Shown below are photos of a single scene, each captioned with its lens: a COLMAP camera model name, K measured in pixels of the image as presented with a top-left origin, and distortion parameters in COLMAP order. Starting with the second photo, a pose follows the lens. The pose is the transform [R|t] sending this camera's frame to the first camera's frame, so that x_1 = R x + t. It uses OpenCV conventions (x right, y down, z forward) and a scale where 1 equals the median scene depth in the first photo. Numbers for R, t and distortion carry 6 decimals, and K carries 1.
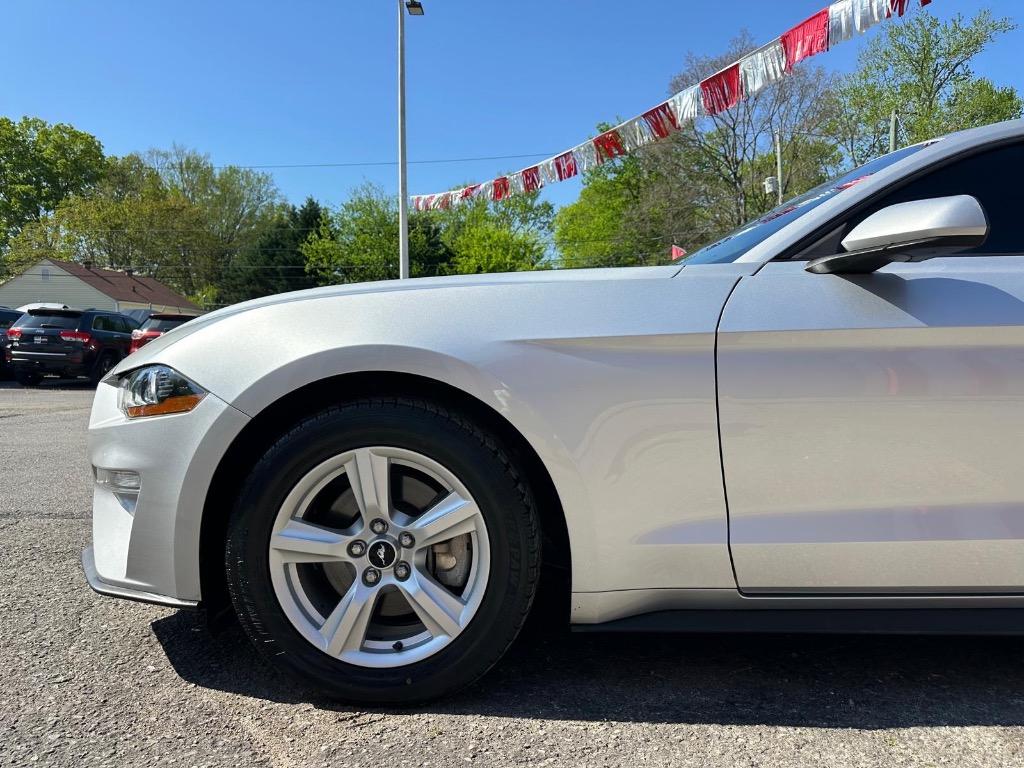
lens RADIAL K [[737.3, 0, 515.5], [0, 737.3, 390.9], [0, 0, 1]] dist [0.040738, -0.047466]
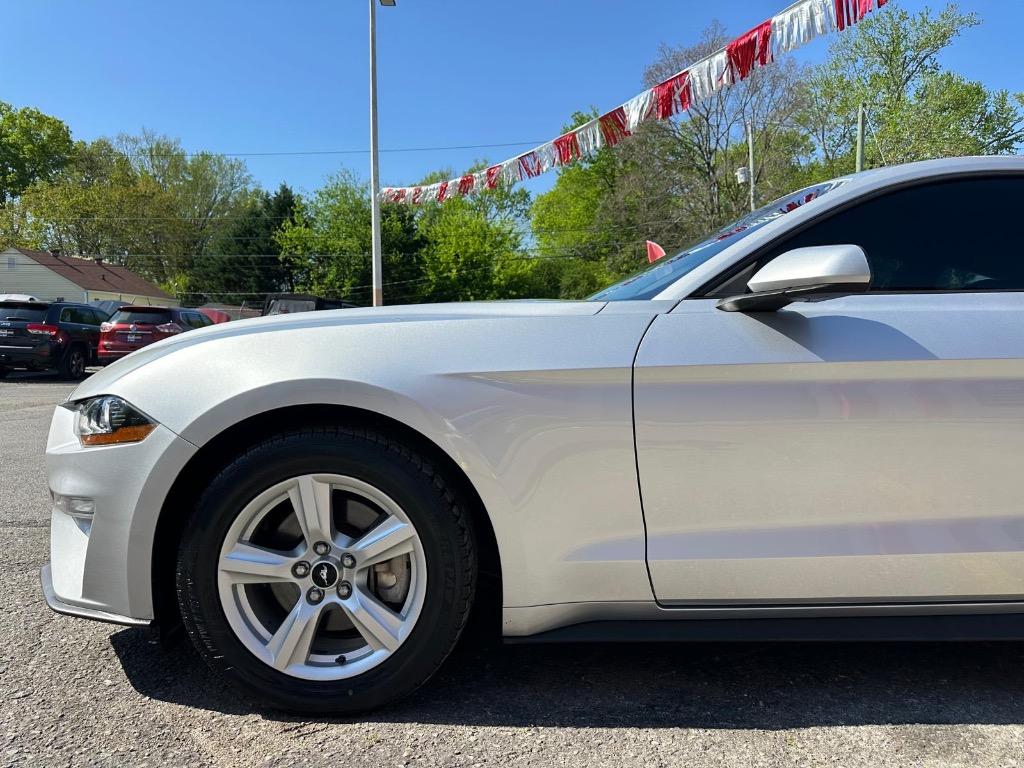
lens RADIAL K [[737.3, 0, 517.1], [0, 737.3, 383.5], [0, 0, 1]] dist [0.040738, -0.047466]
pose [[0.999490, -0.004242, 0.031652, 0.056078], [0.003997, 0.999962, 0.007798, -0.054158], [-0.031684, -0.007667, 0.999469, -0.064999]]
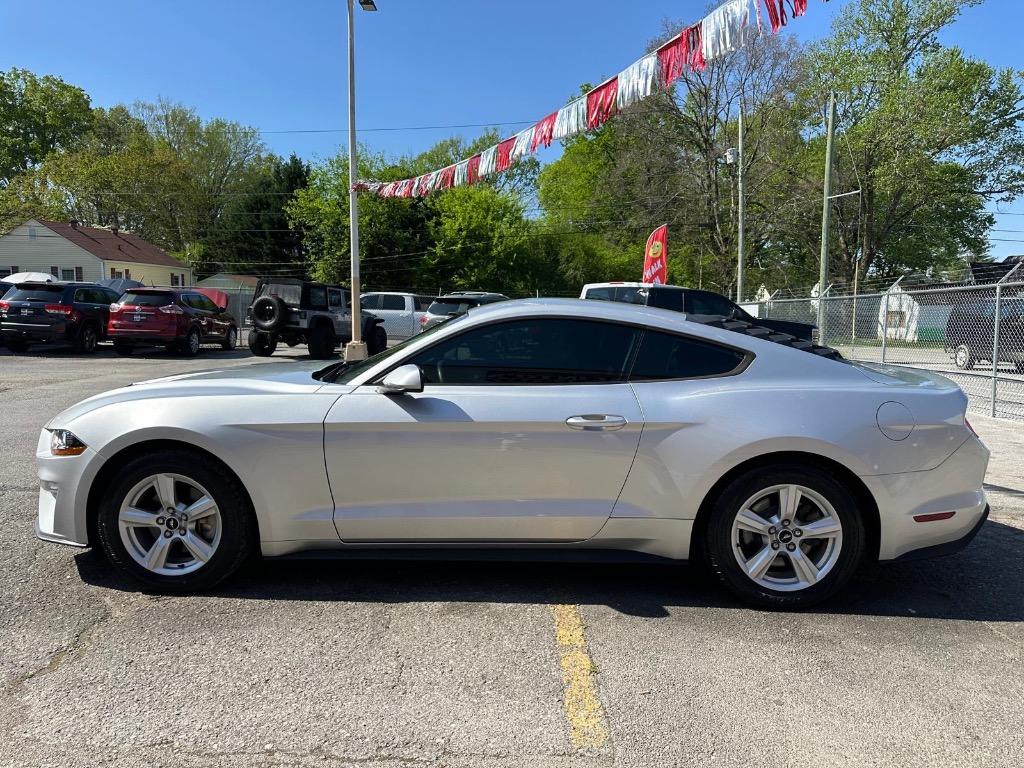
lens RADIAL K [[737.3, 0, 514.9], [0, 737.3, 380.5], [0, 0, 1]] dist [0.040738, -0.047466]
pose [[0.999922, 0.010836, 0.006240, 0.688556], [-0.011146, 0.998588, 0.051940, -0.271601], [-0.005668, -0.052005, 0.998631, -0.974261]]
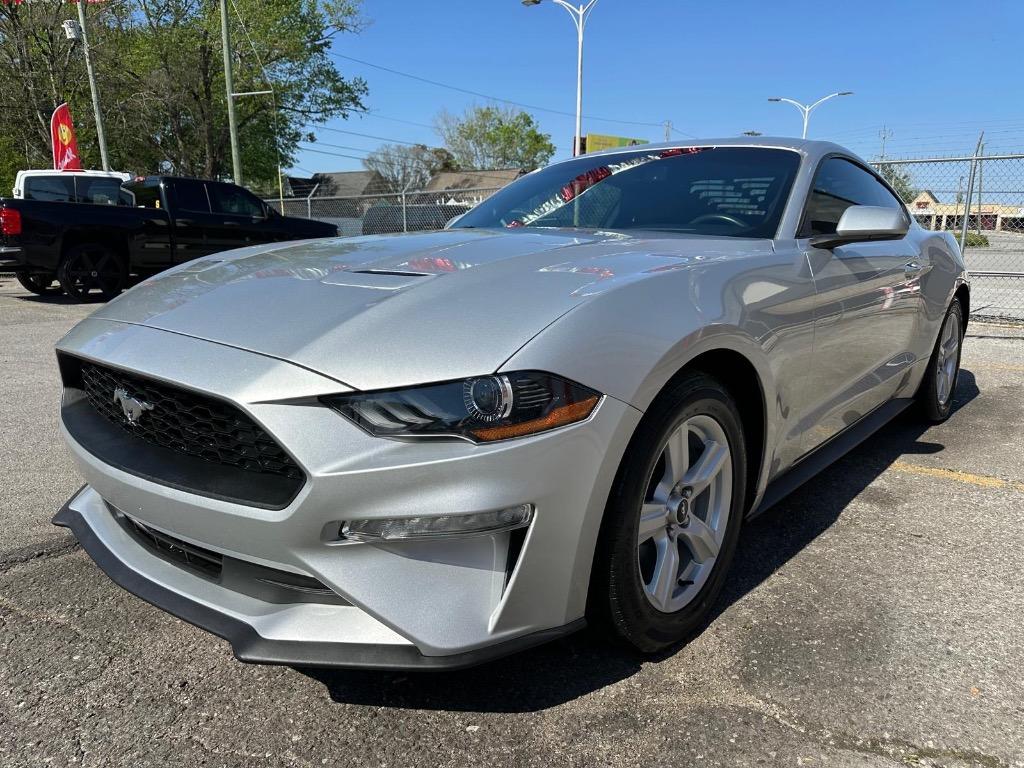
lens RADIAL K [[737.3, 0, 524.5], [0, 737.3, 367.0], [0, 0, 1]] dist [0.040738, -0.047466]
pose [[0.621314, -0.140684, 0.770828, -1.011385], [0.030490, 0.987346, 0.155625, -0.153227], [-0.782968, -0.073189, 0.617741, 0.452773]]
